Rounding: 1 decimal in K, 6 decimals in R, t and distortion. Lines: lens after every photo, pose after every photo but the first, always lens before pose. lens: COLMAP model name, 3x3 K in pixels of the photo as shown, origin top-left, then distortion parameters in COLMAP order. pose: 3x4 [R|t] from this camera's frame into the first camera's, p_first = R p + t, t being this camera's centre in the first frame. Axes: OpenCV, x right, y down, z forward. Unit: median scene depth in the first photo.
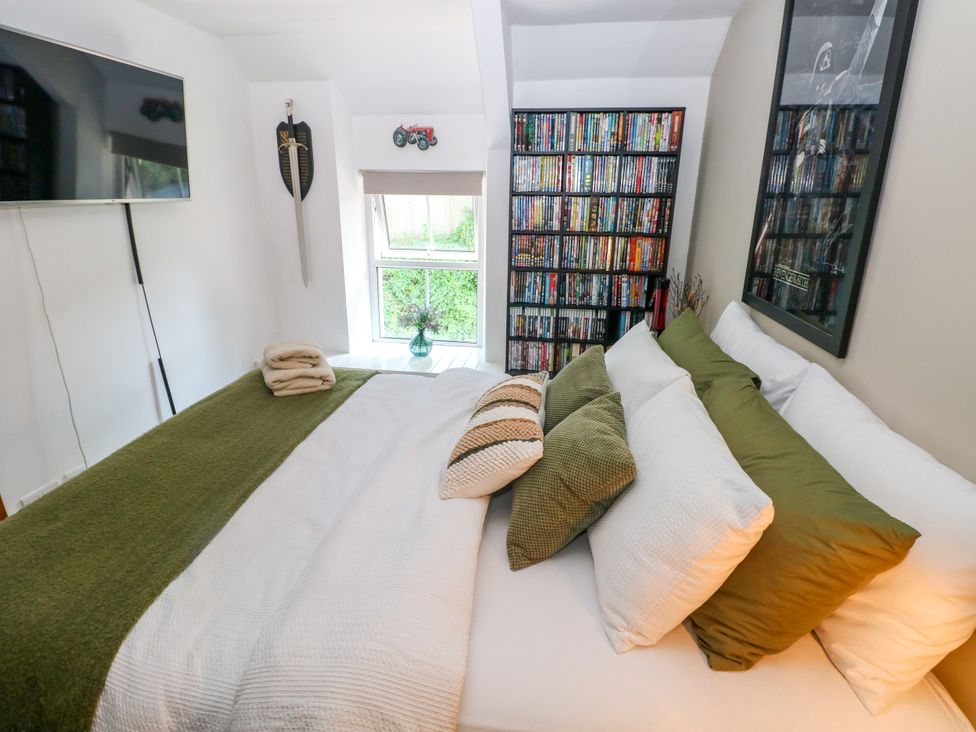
lens RADIAL K [[508.4, 0, 487.7], [0, 508.4, 364.8], [0, 0, 1]] dist [-0.002352, -0.011008]
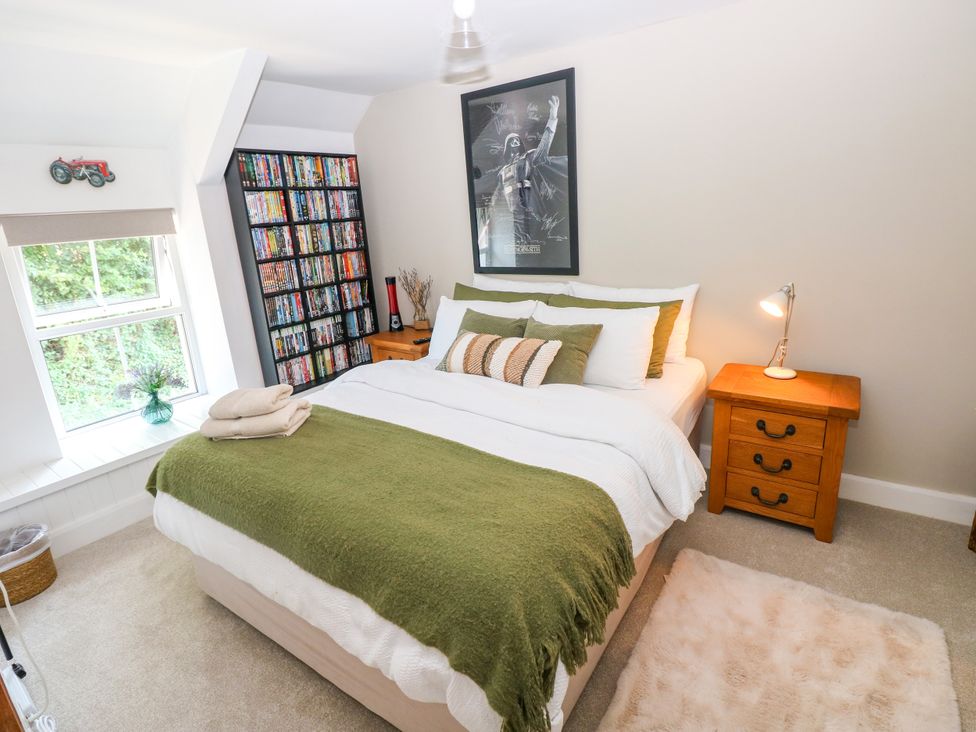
lens RADIAL K [[508.4, 0, 479.7], [0, 508.4, 364.8], [0, 0, 1]] dist [-0.002352, -0.011008]
pose [[0.467276, -0.296541, 0.832896, -0.679419], [0.343808, 0.928870, 0.137827, -0.049694], [-0.814524, 0.221953, 0.535992, 0.107511]]
